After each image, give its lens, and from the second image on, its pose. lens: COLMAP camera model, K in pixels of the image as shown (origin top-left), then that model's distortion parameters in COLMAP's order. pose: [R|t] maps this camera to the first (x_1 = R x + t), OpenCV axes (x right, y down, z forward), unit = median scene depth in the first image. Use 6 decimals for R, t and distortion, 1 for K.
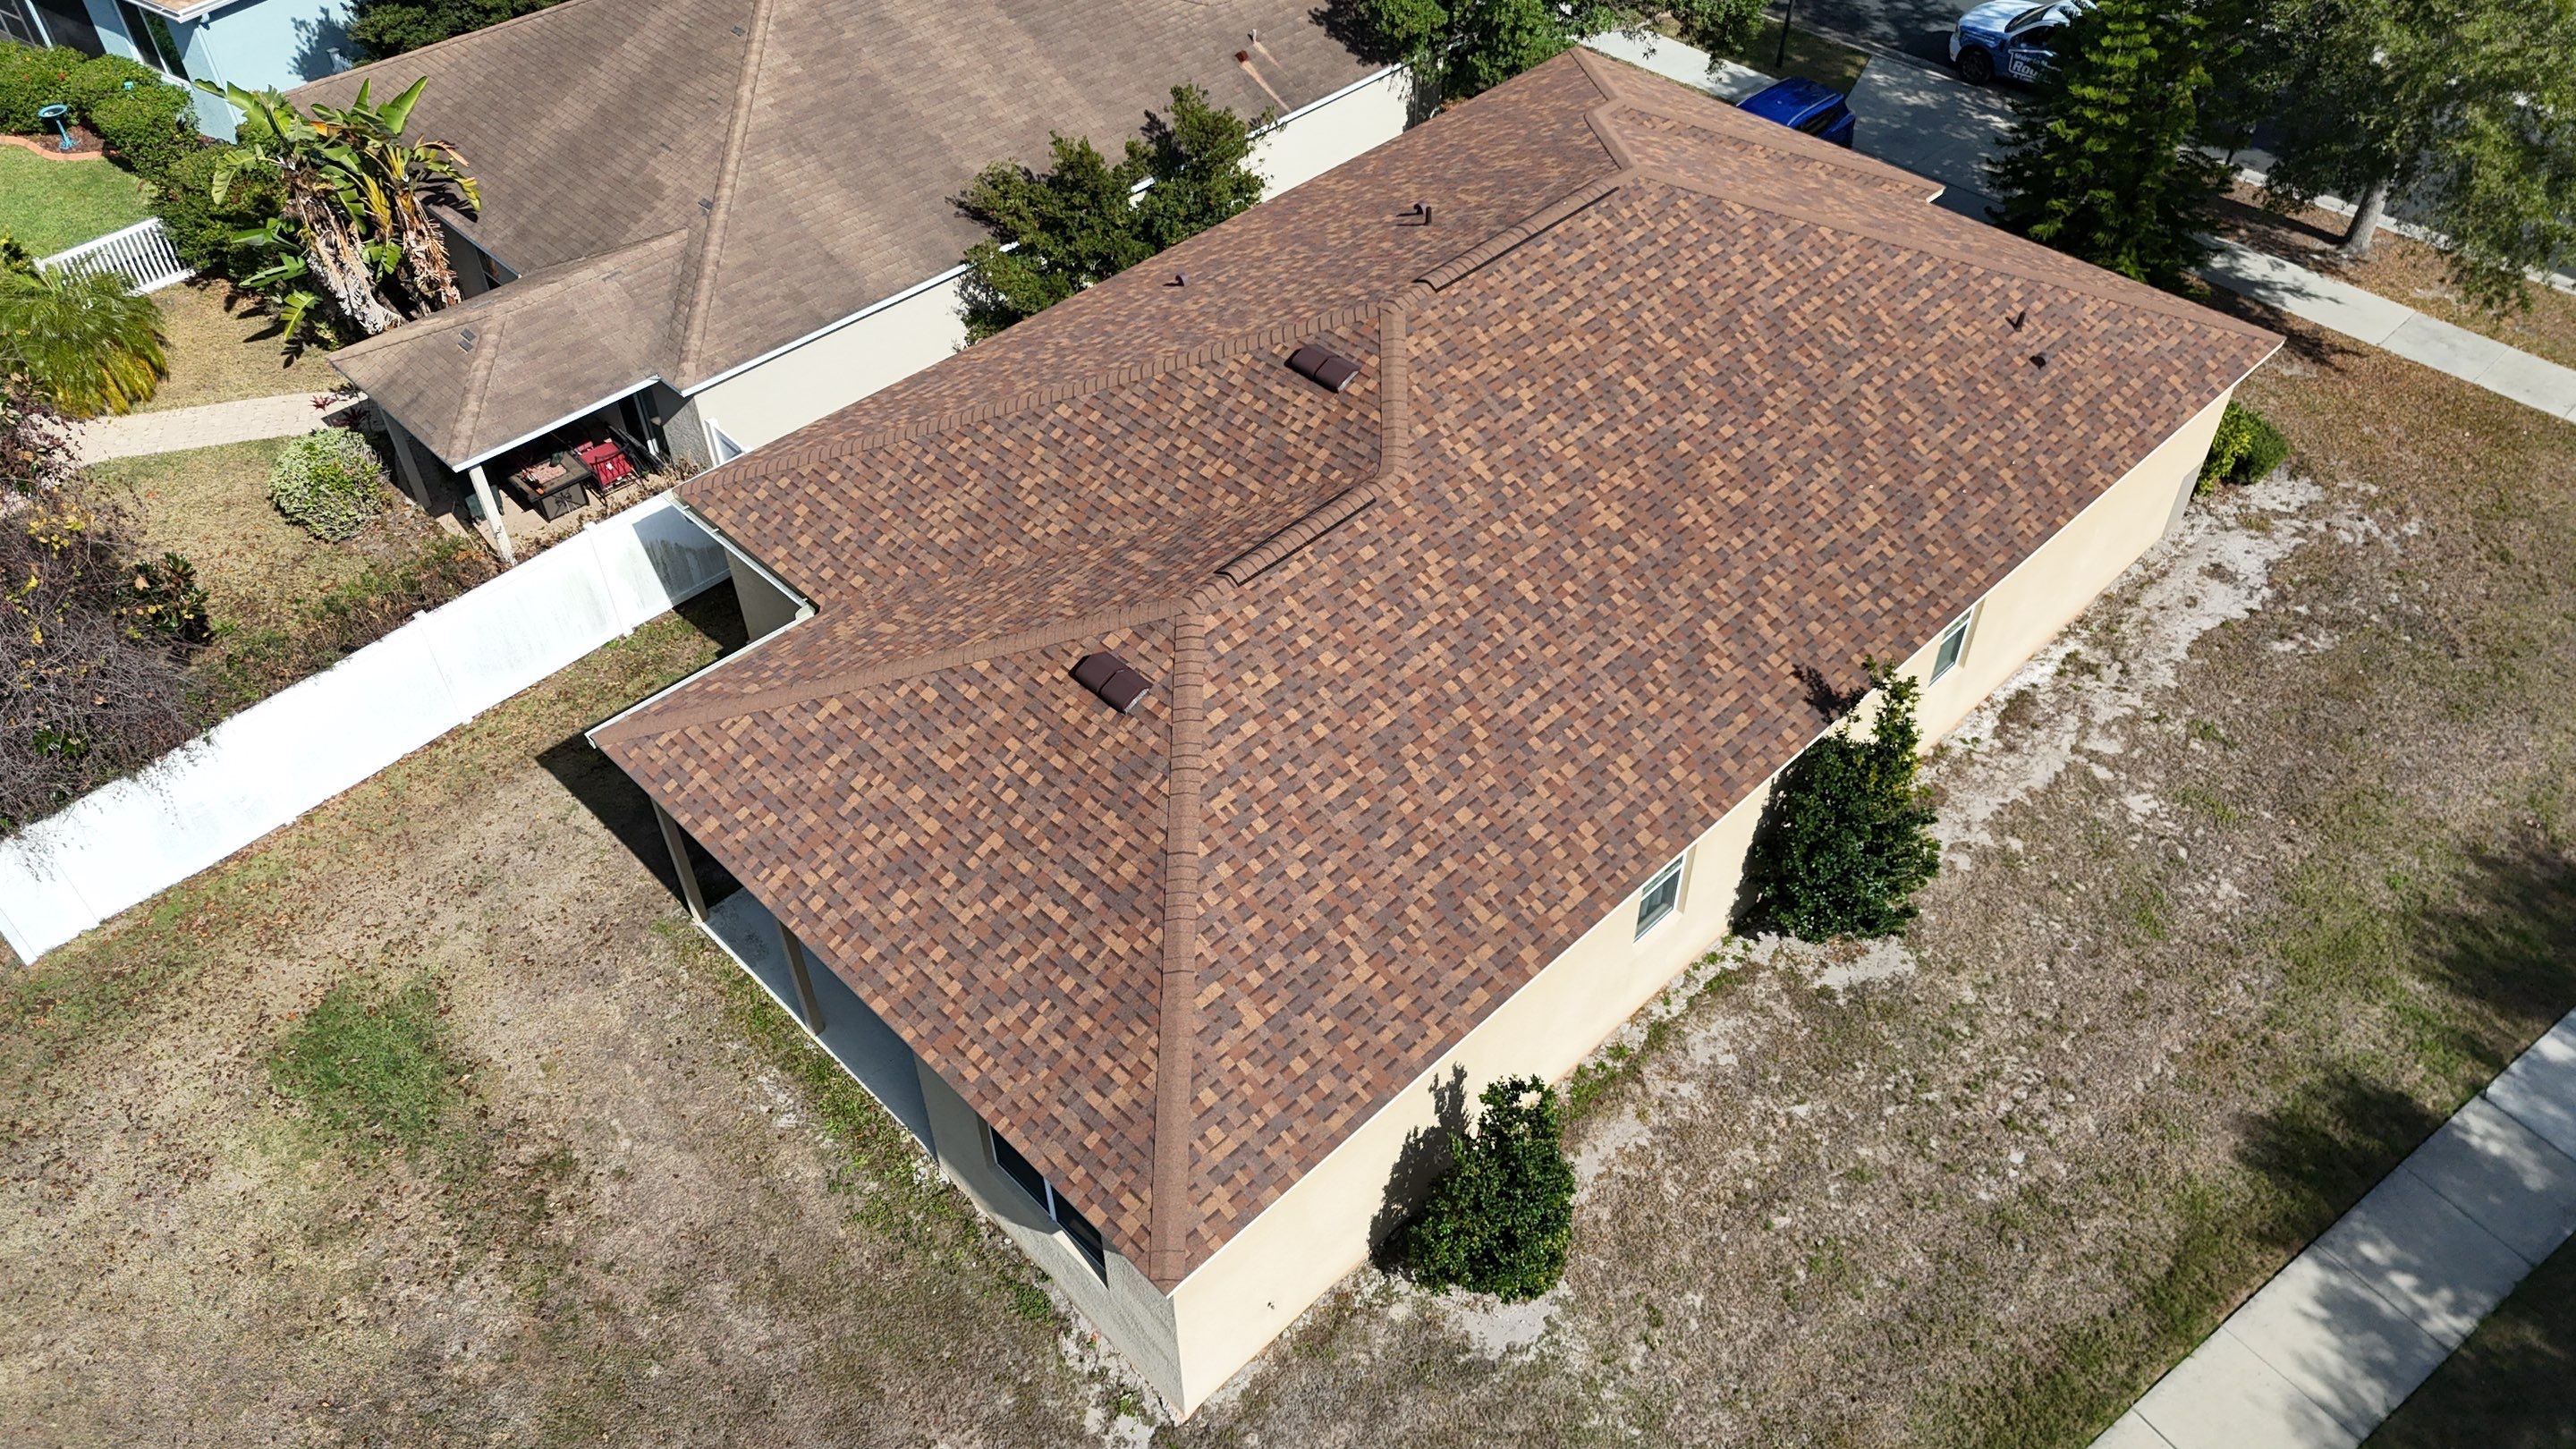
lens RADIAL K [[1895.5, 0, 1283.7], [0, 1895.5, 721.3], [0, 0, 1]] dist [0.073007, -0.071521]
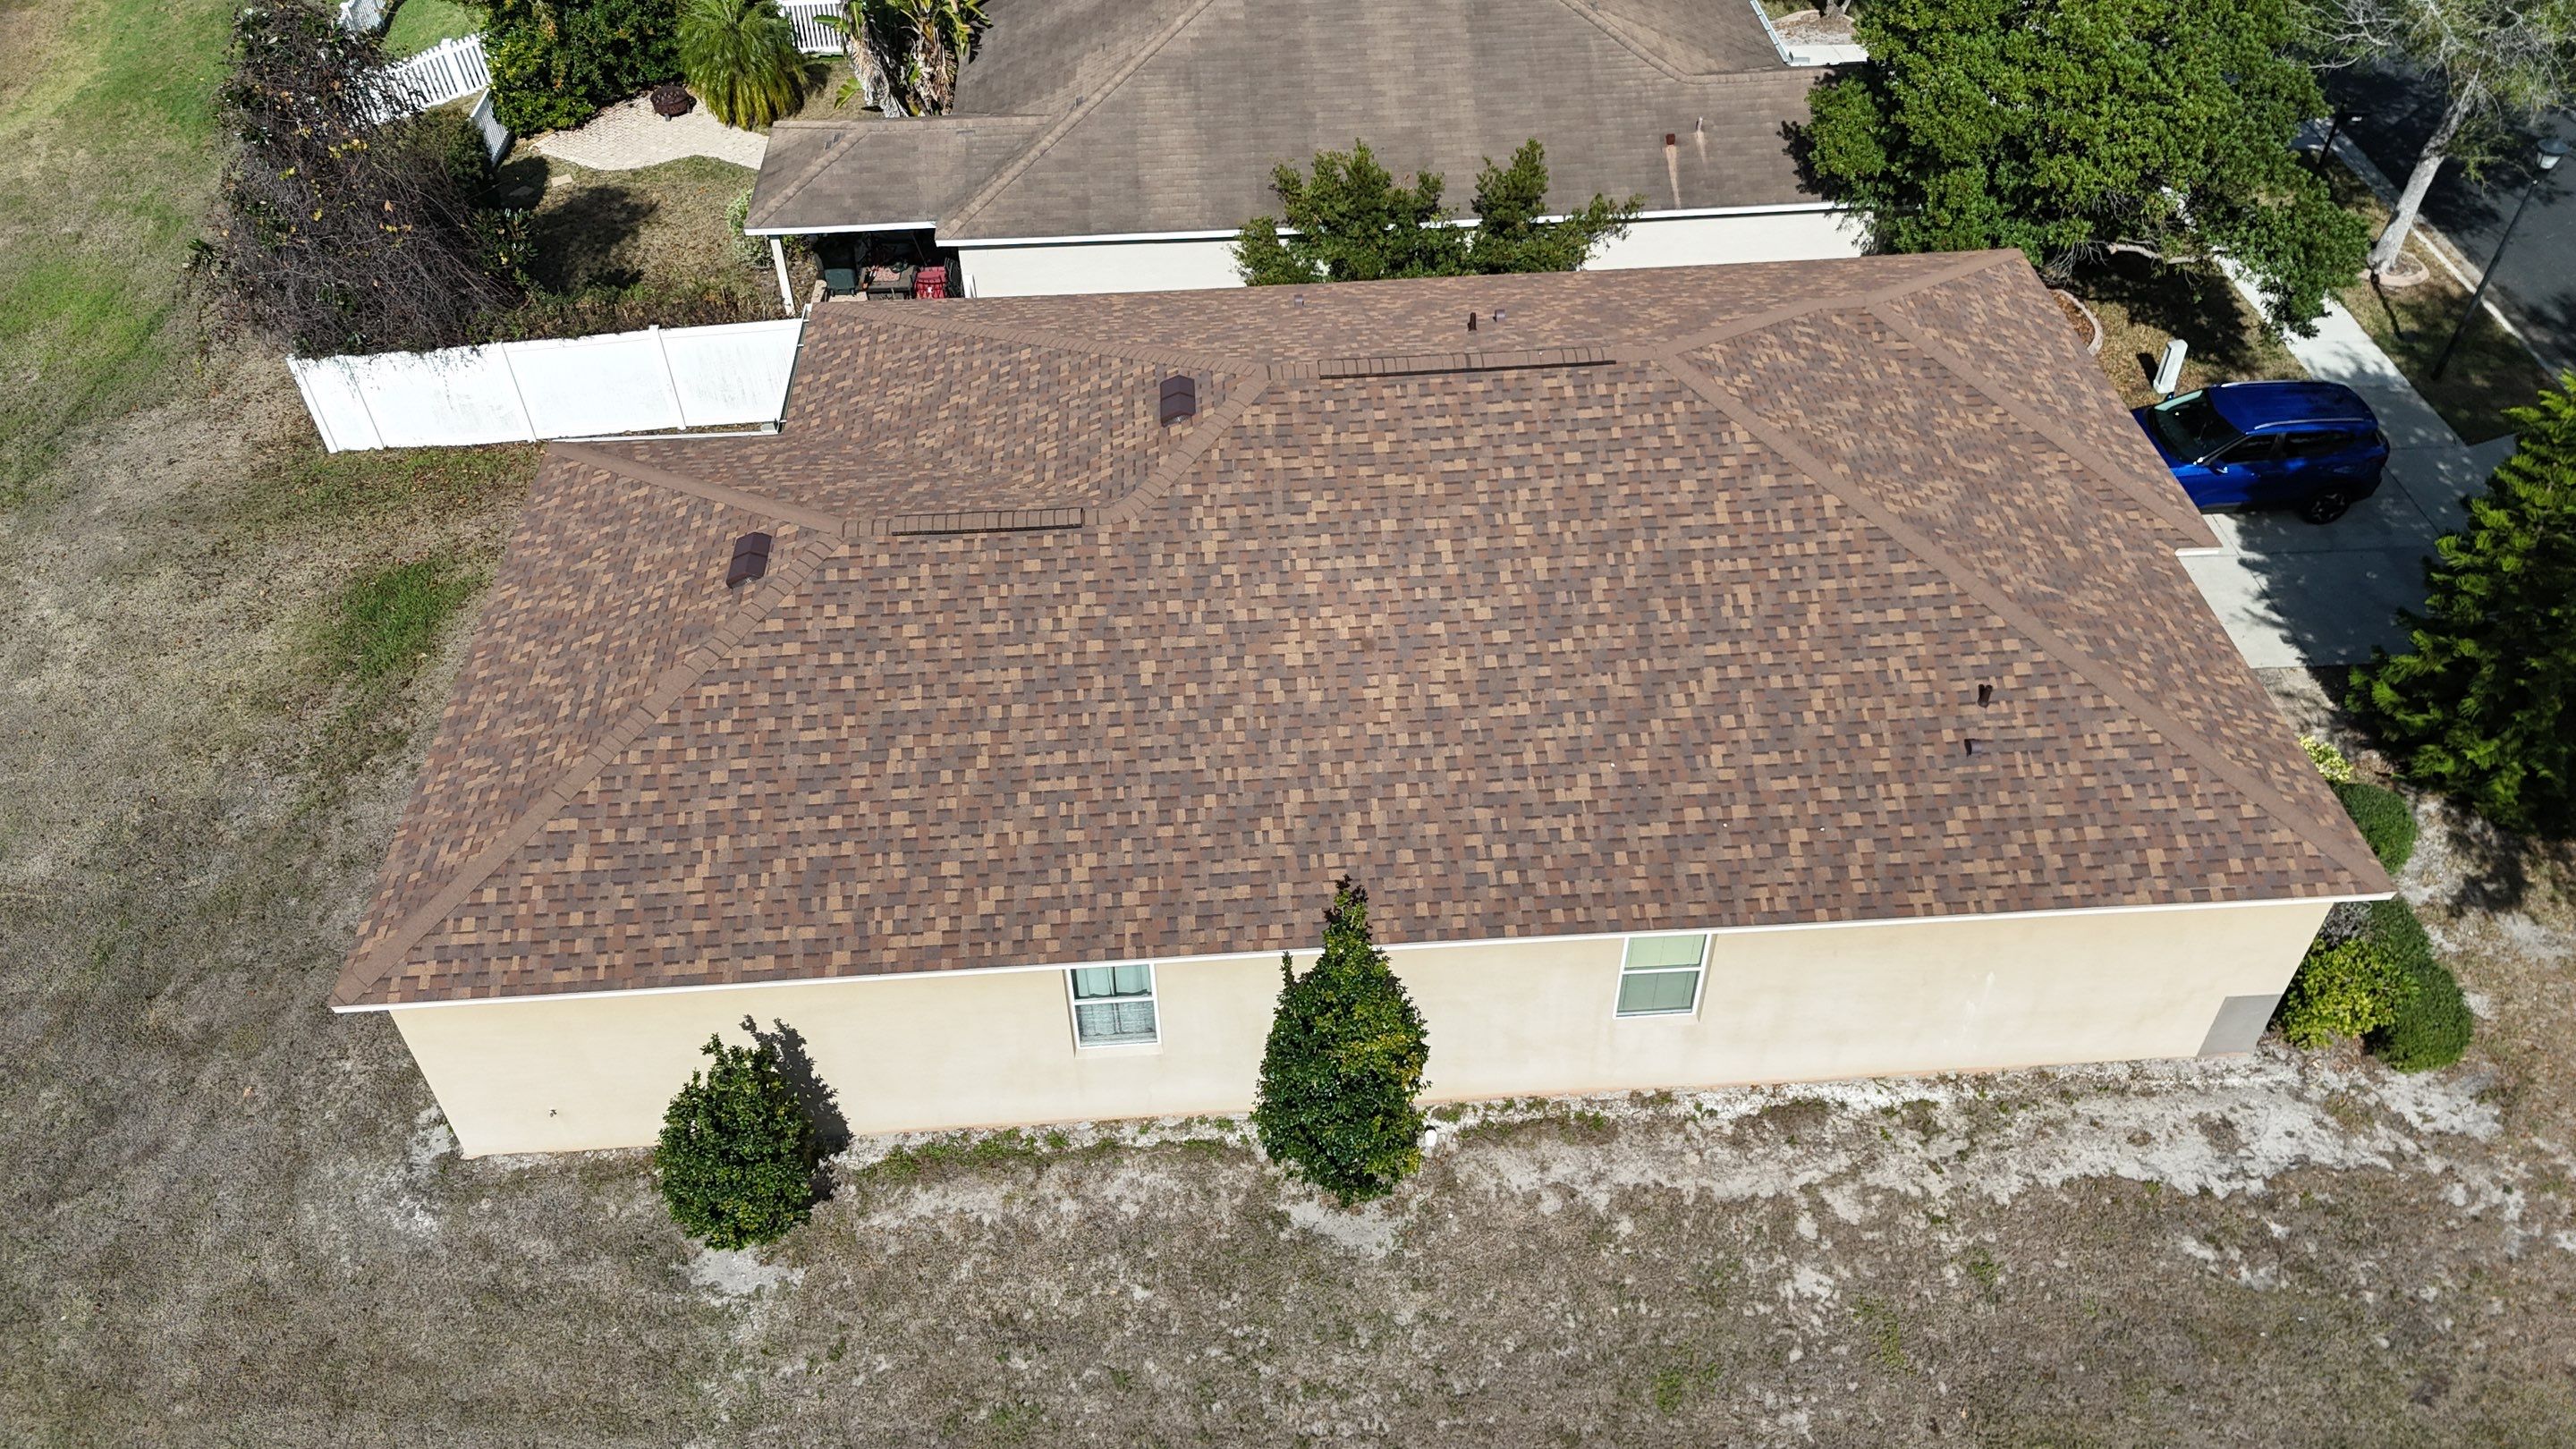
lens RADIAL K [[1895.5, 0, 1283.4], [0, 1895.5, 720.0], [0, 0, 1]] dist [0.073007, -0.071521]
pose [[0.755590, 0.450680, -0.475365, 0.610401], [-0.448070, 0.884960, 0.126802, -0.187559], [0.477826, 0.117186, 0.870603, 0.171051]]
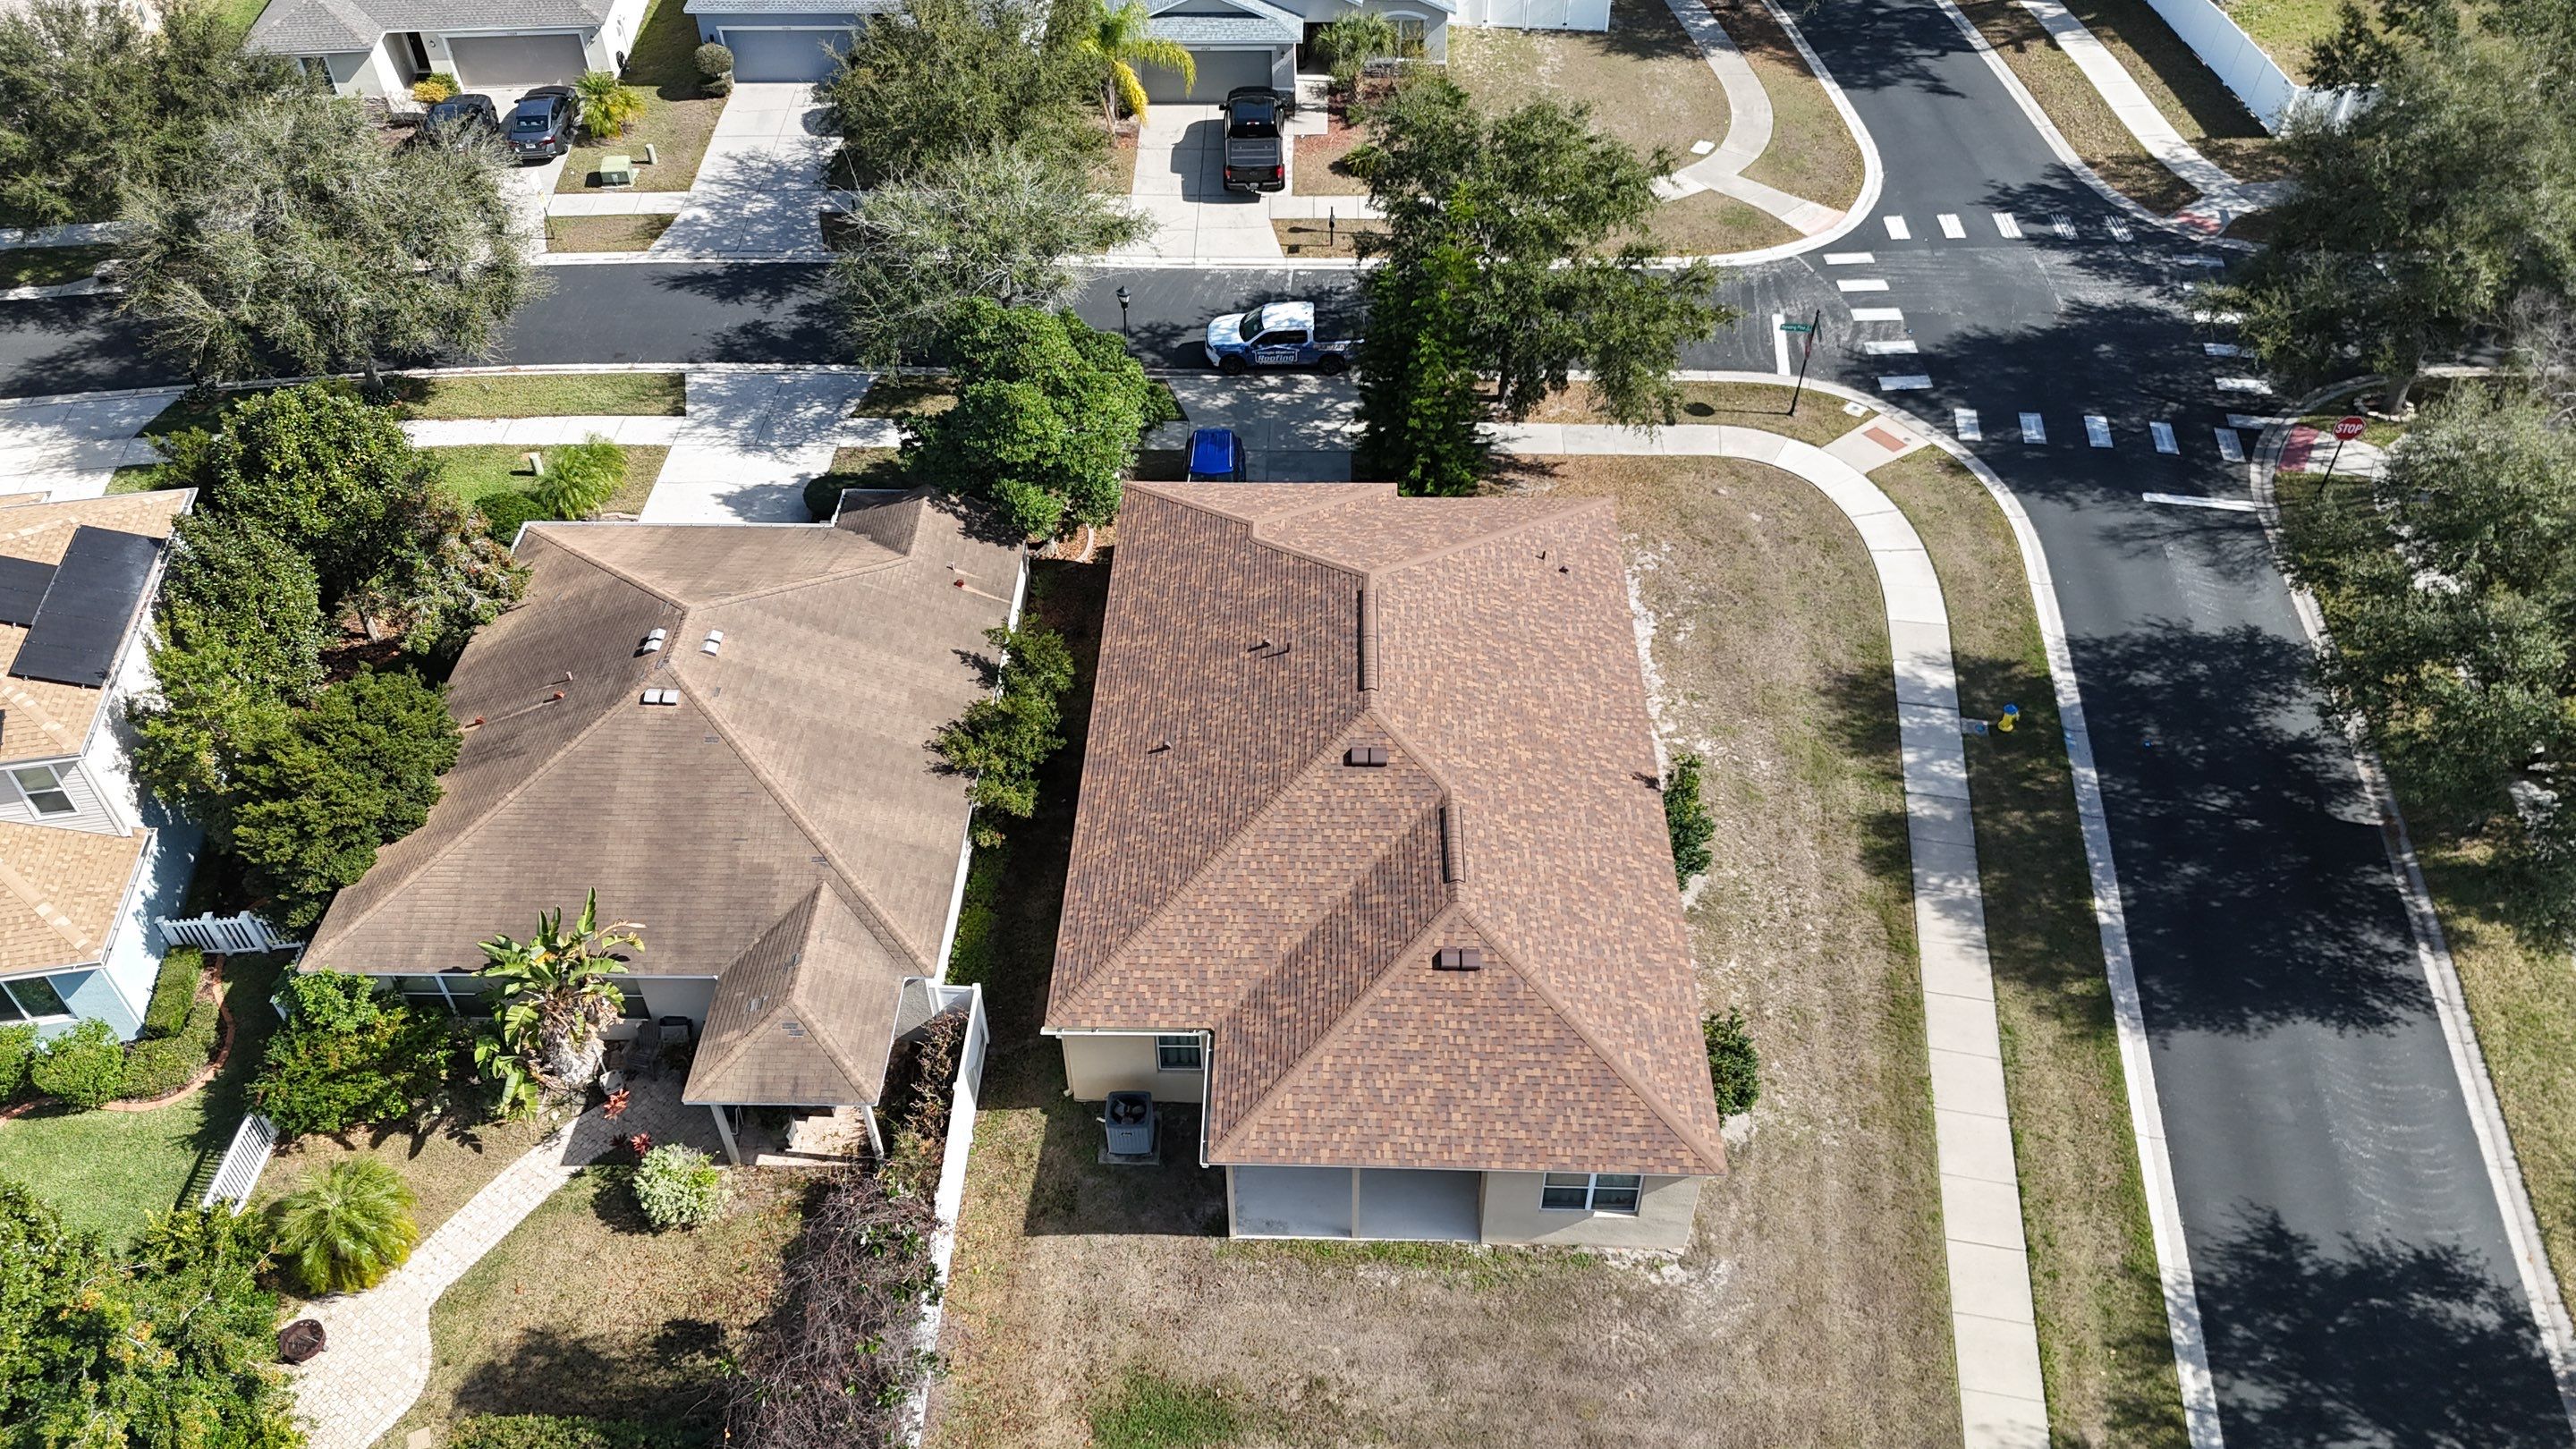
lens RADIAL K [[1895.5, 0, 1279.5], [0, 1895.5, 708.2], [0, 0, 1]] dist [0.073007, -0.071521]
pose [[0.718490, -0.471443, 0.511384, -0.926003], [0.479123, 0.868445, 0.127452, -0.490728], [-0.504195, 0.153443, 0.849848, -0.486542]]
